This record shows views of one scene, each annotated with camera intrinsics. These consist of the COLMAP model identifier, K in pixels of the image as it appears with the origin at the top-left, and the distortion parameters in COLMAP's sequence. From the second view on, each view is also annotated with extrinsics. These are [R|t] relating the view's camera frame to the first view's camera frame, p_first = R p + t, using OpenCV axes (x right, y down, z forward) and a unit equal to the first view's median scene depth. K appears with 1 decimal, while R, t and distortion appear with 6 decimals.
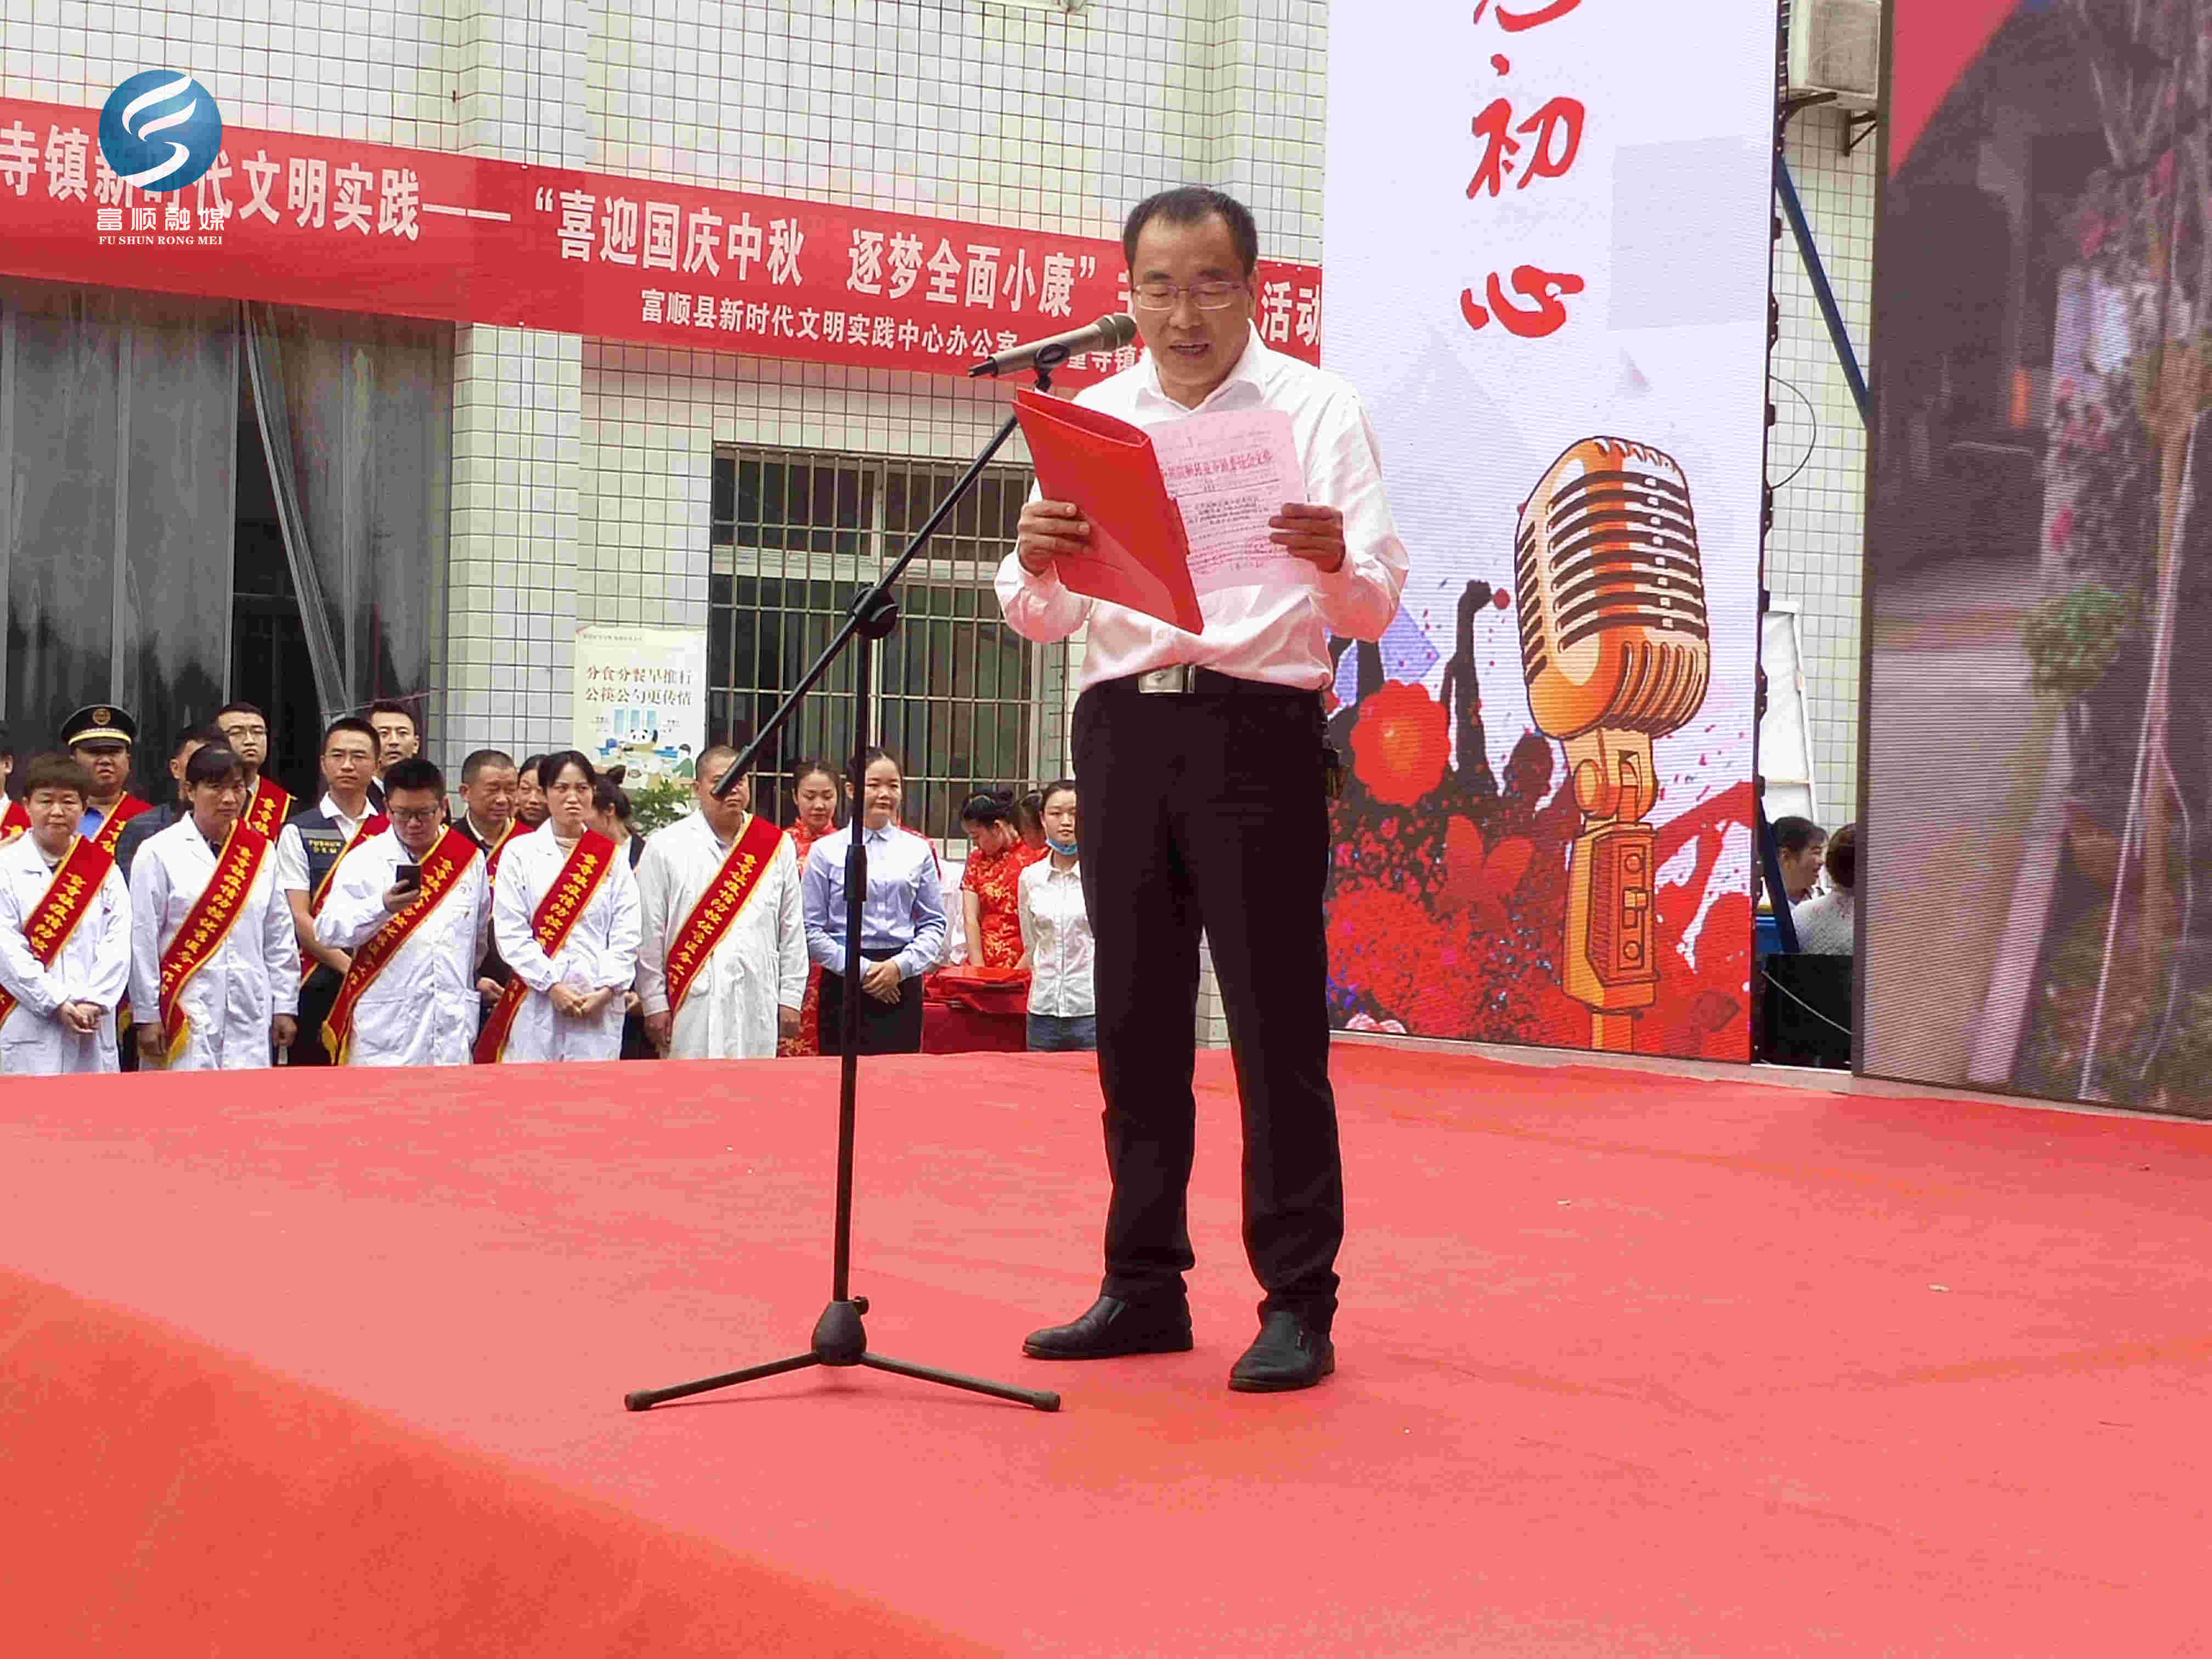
lens RADIAL K [[4079.8, 0, 1092.8], [0, 4079.8, 821.4], [0, 0, 1]] dist [0.183626, 0.000000]
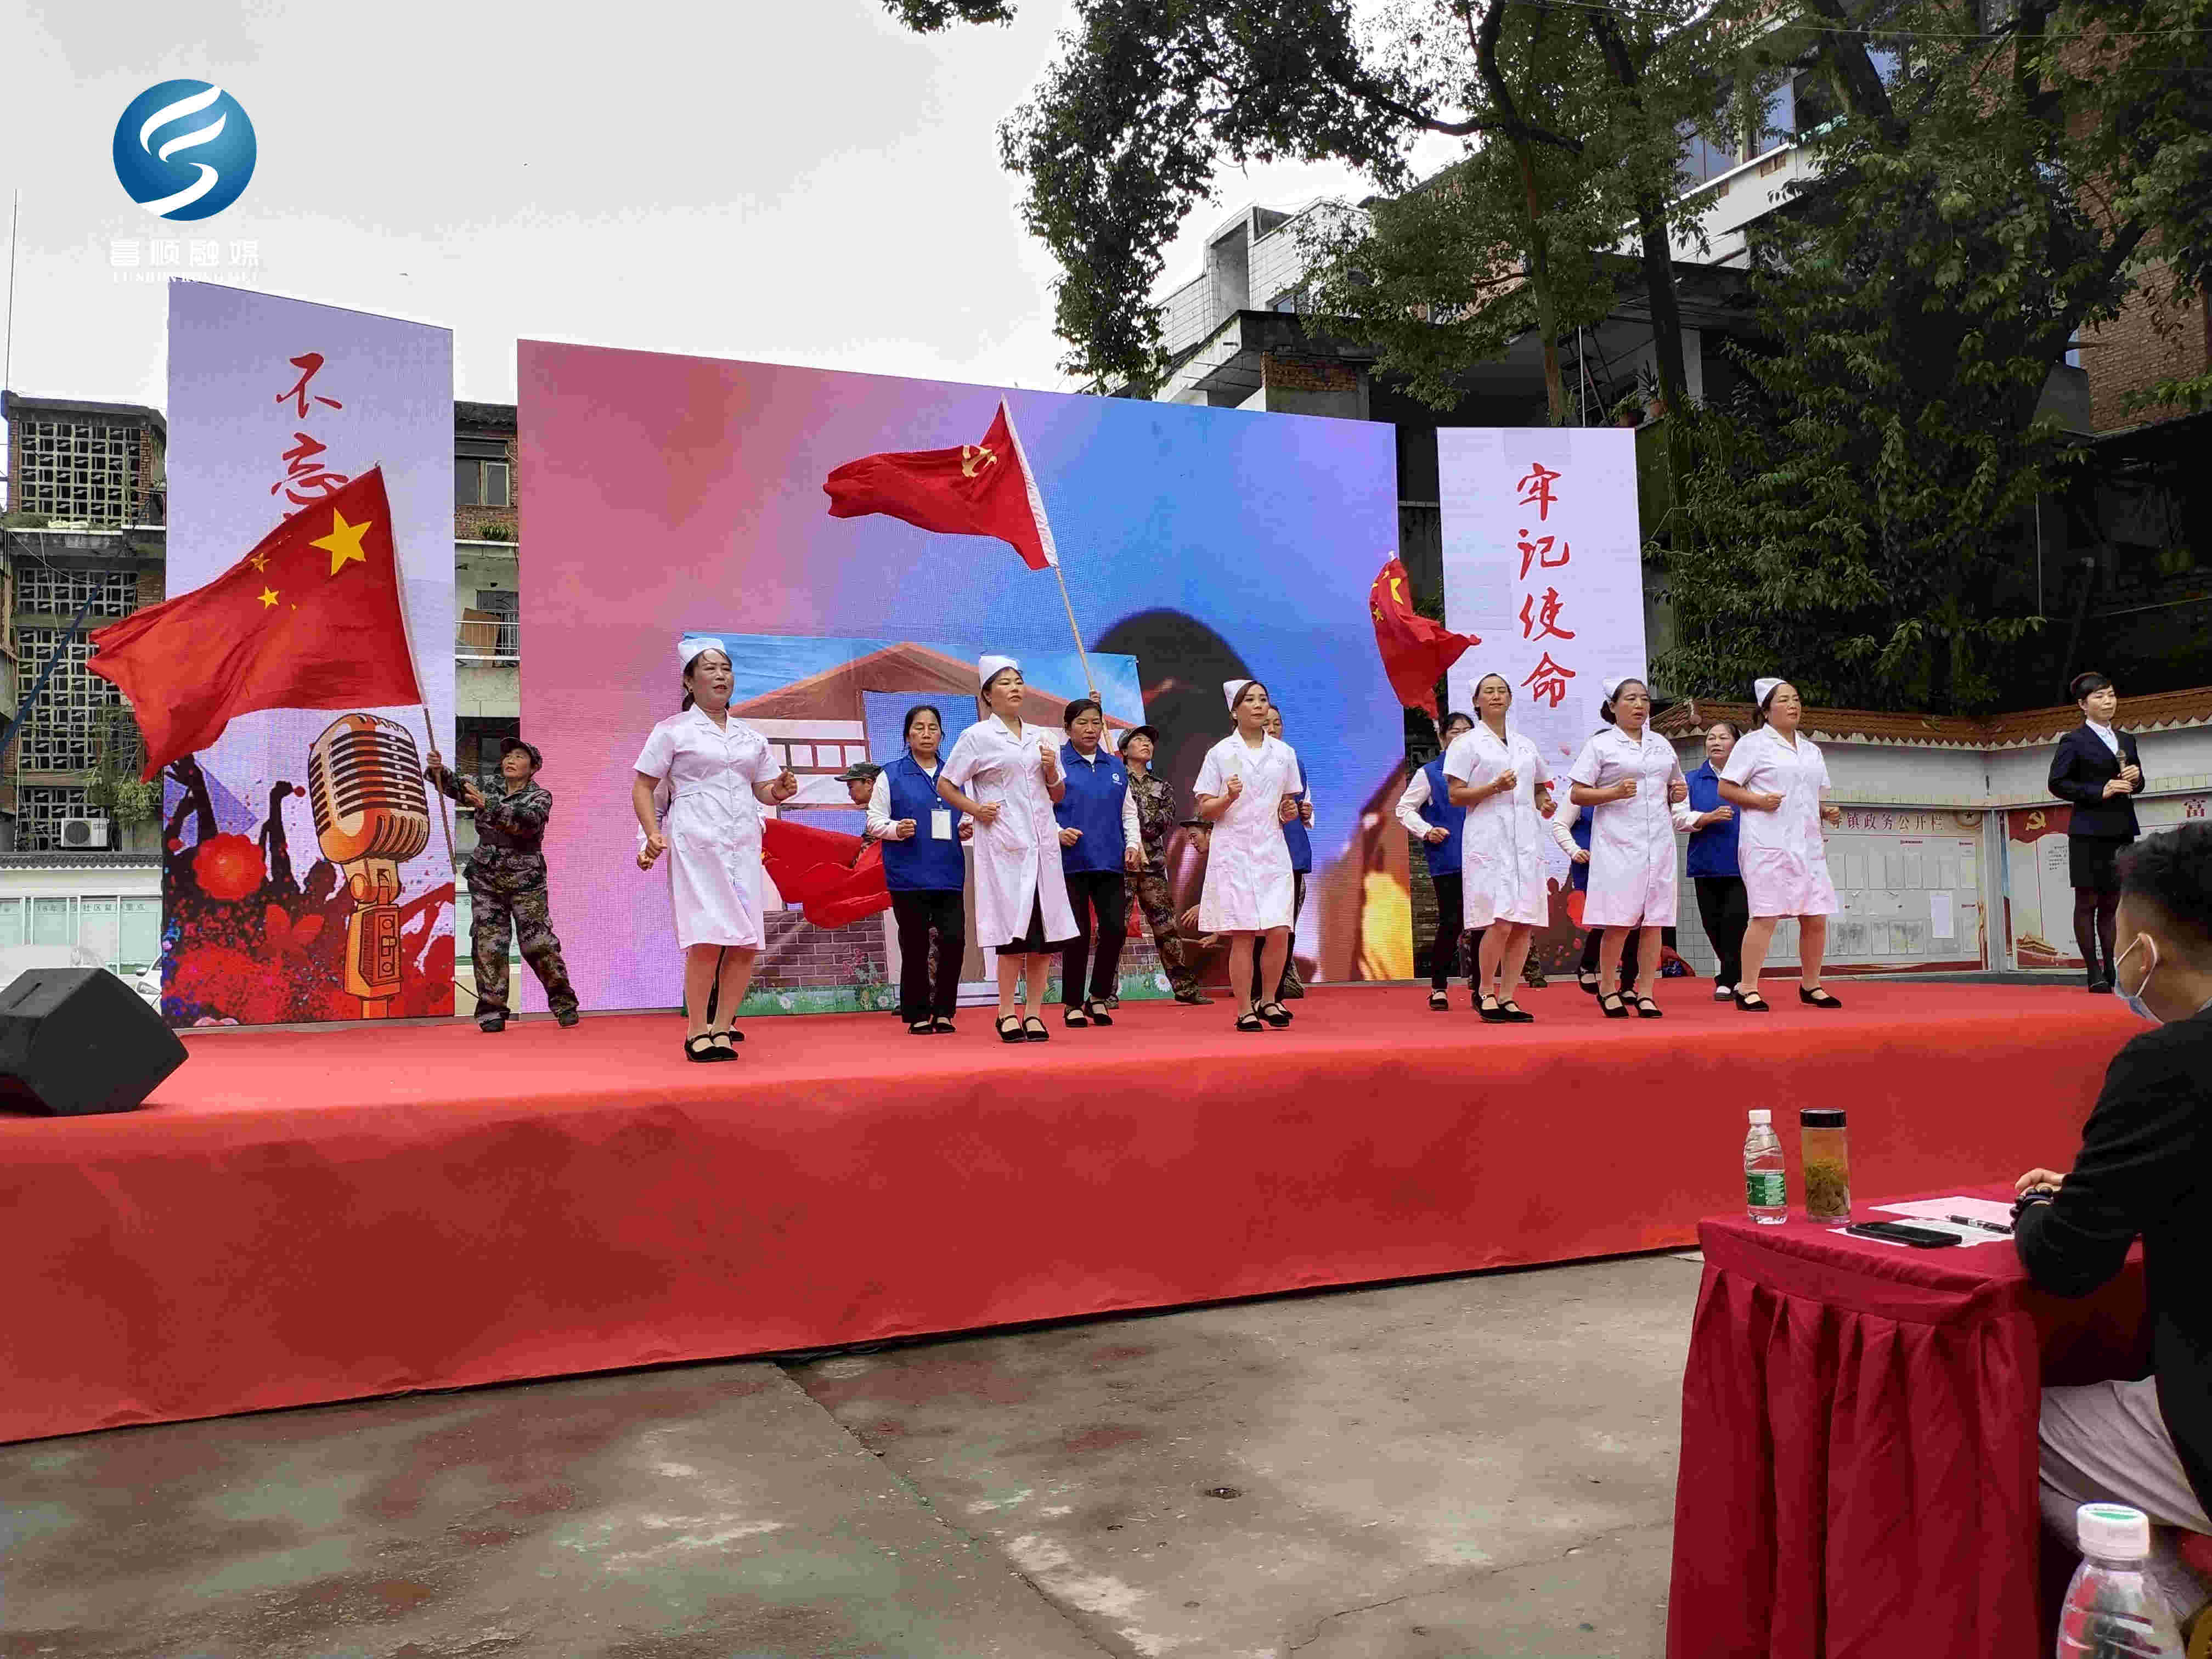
lens RADIAL K [[1762.5, 0, 1124.1], [0, 1762.5, 820.9], [0, 0, 1]] dist [0.035219, -0.084293]
pose [[0.168876, 0.033166, 0.985079, -0.656859], [0.045013, 0.998131, -0.041322, 0.011489], [-0.984609, 0.051319, 0.167068, 0.478797]]
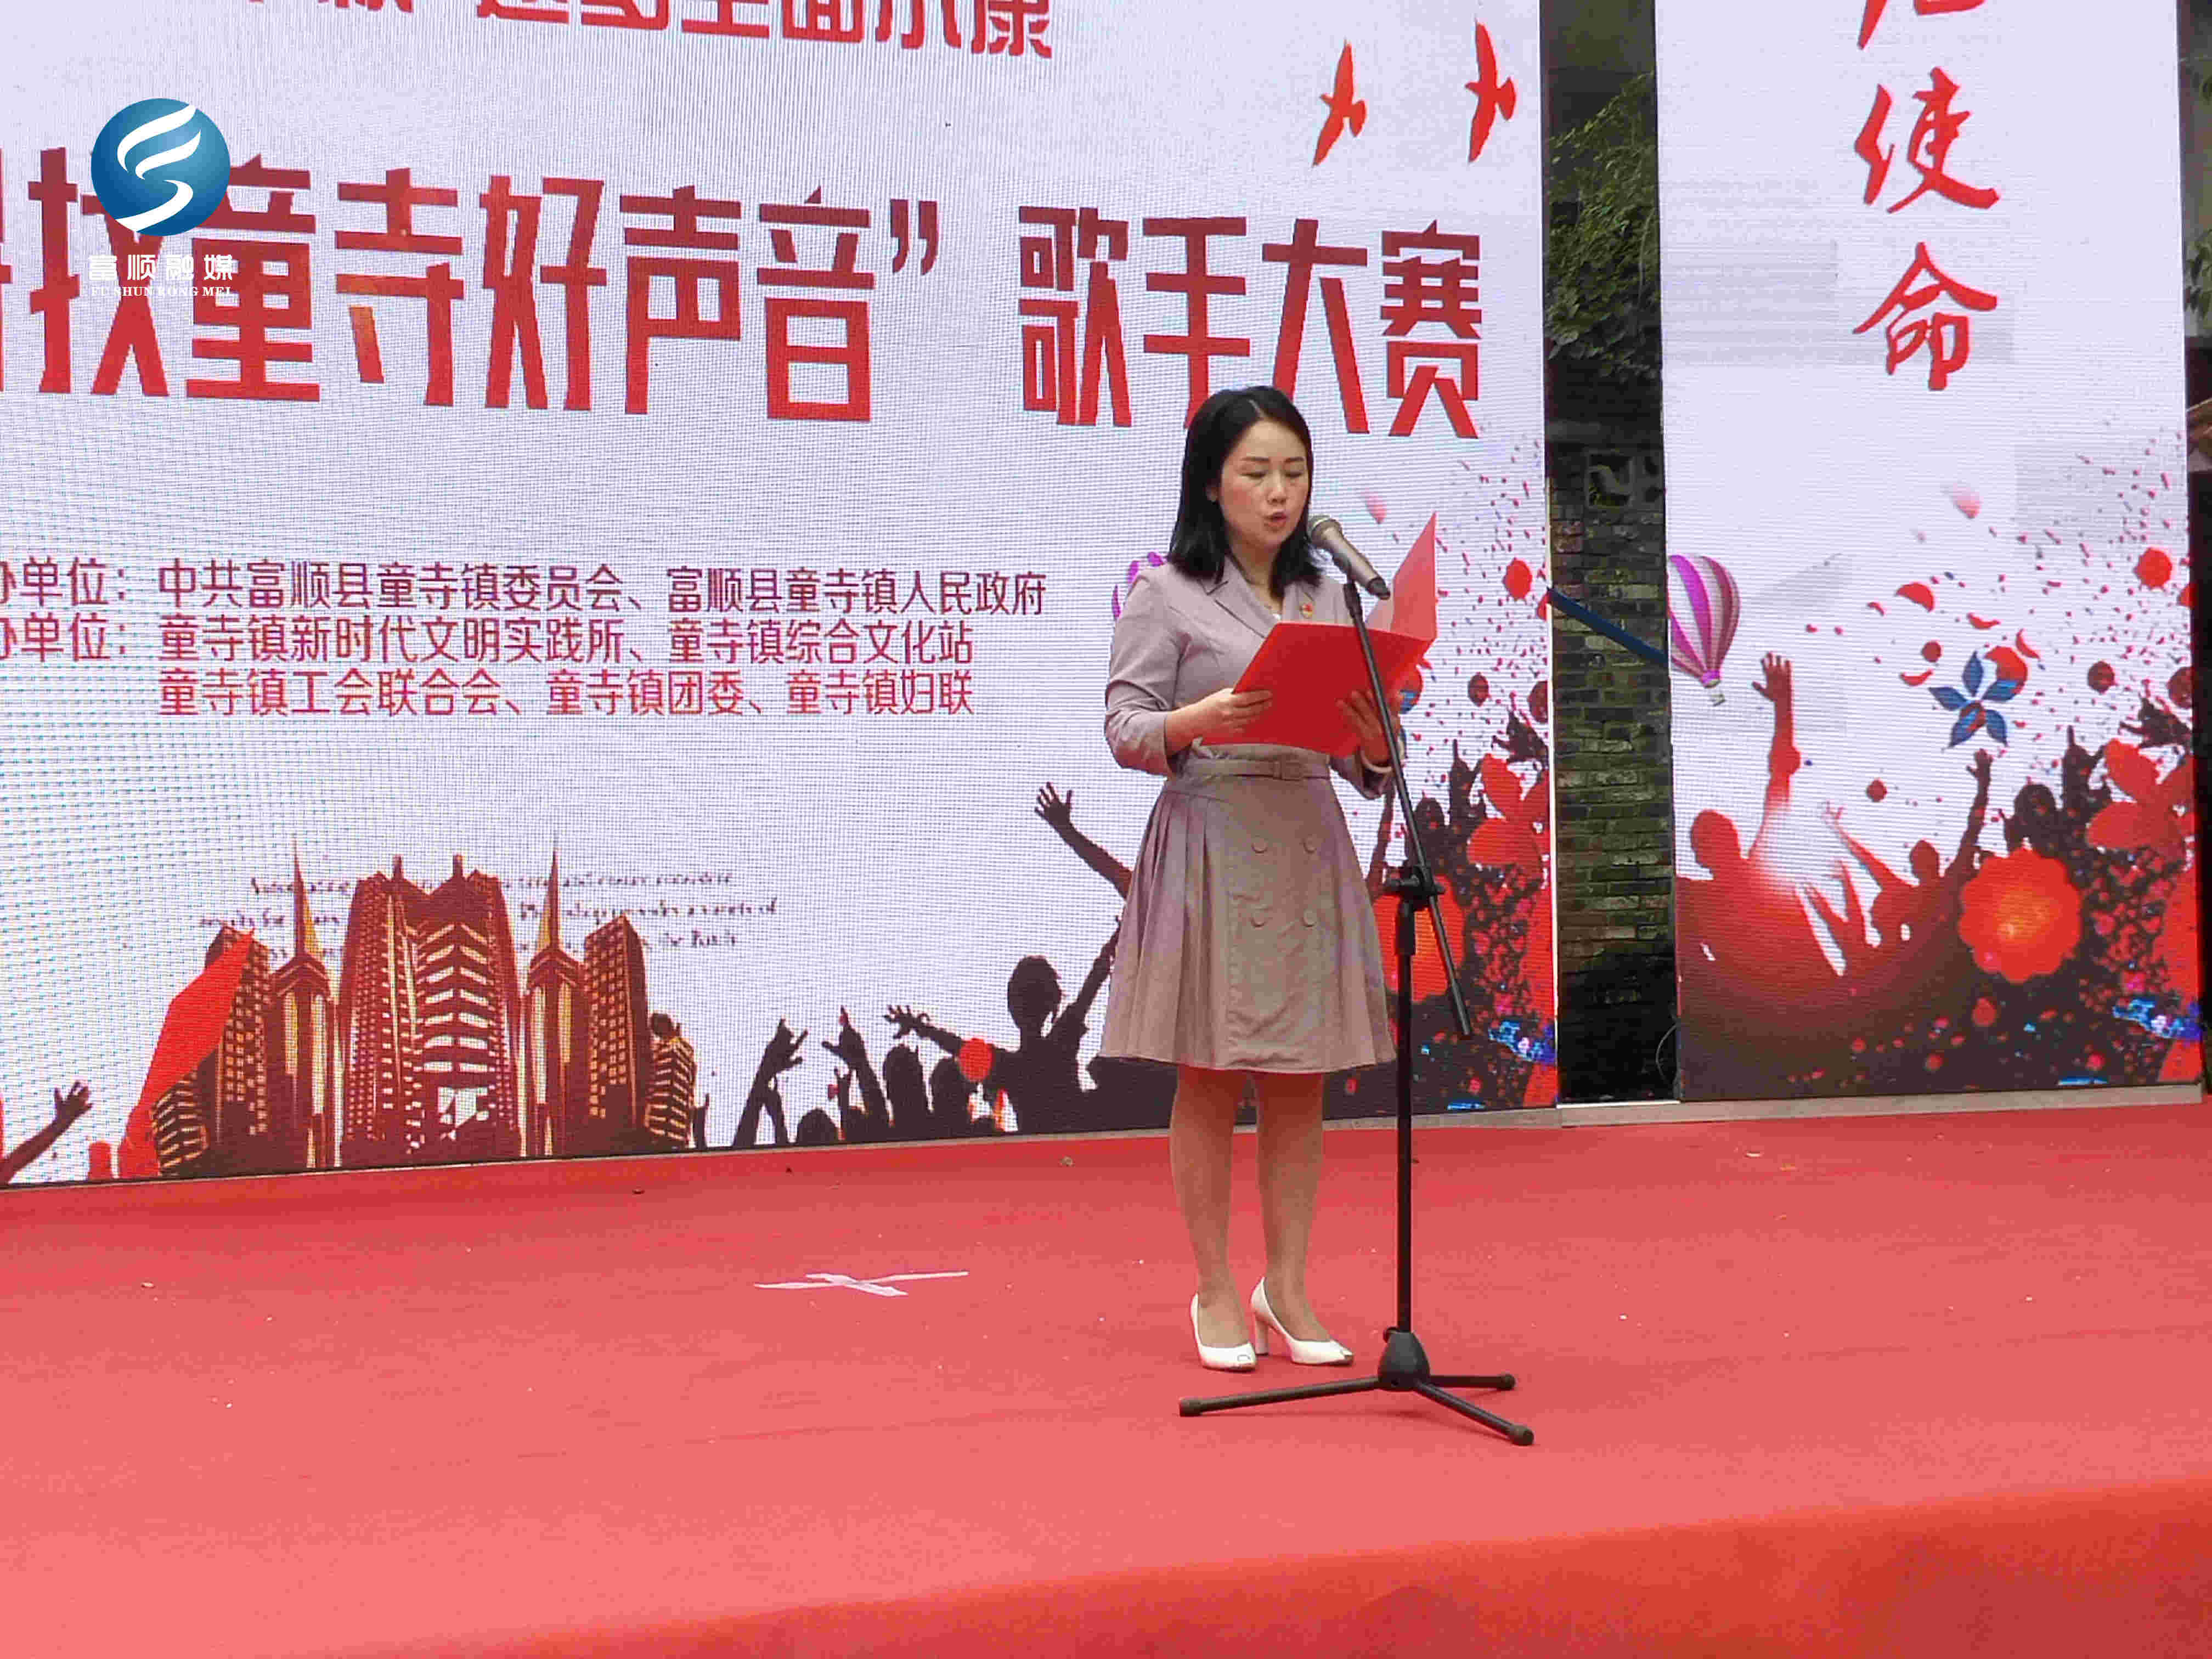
lens RADIAL K [[3965.5, 0, 1100.6], [0, 3965.5, 837.6], [0, 0, 1]] dist [0.088744, 0.000000]
pose [[0.136575, -0.022964, 0.990363, -0.488887], [0.036673, 0.999163, 0.018110, -0.011569], [-0.989951, 0.033846, 0.137303, 0.465372]]
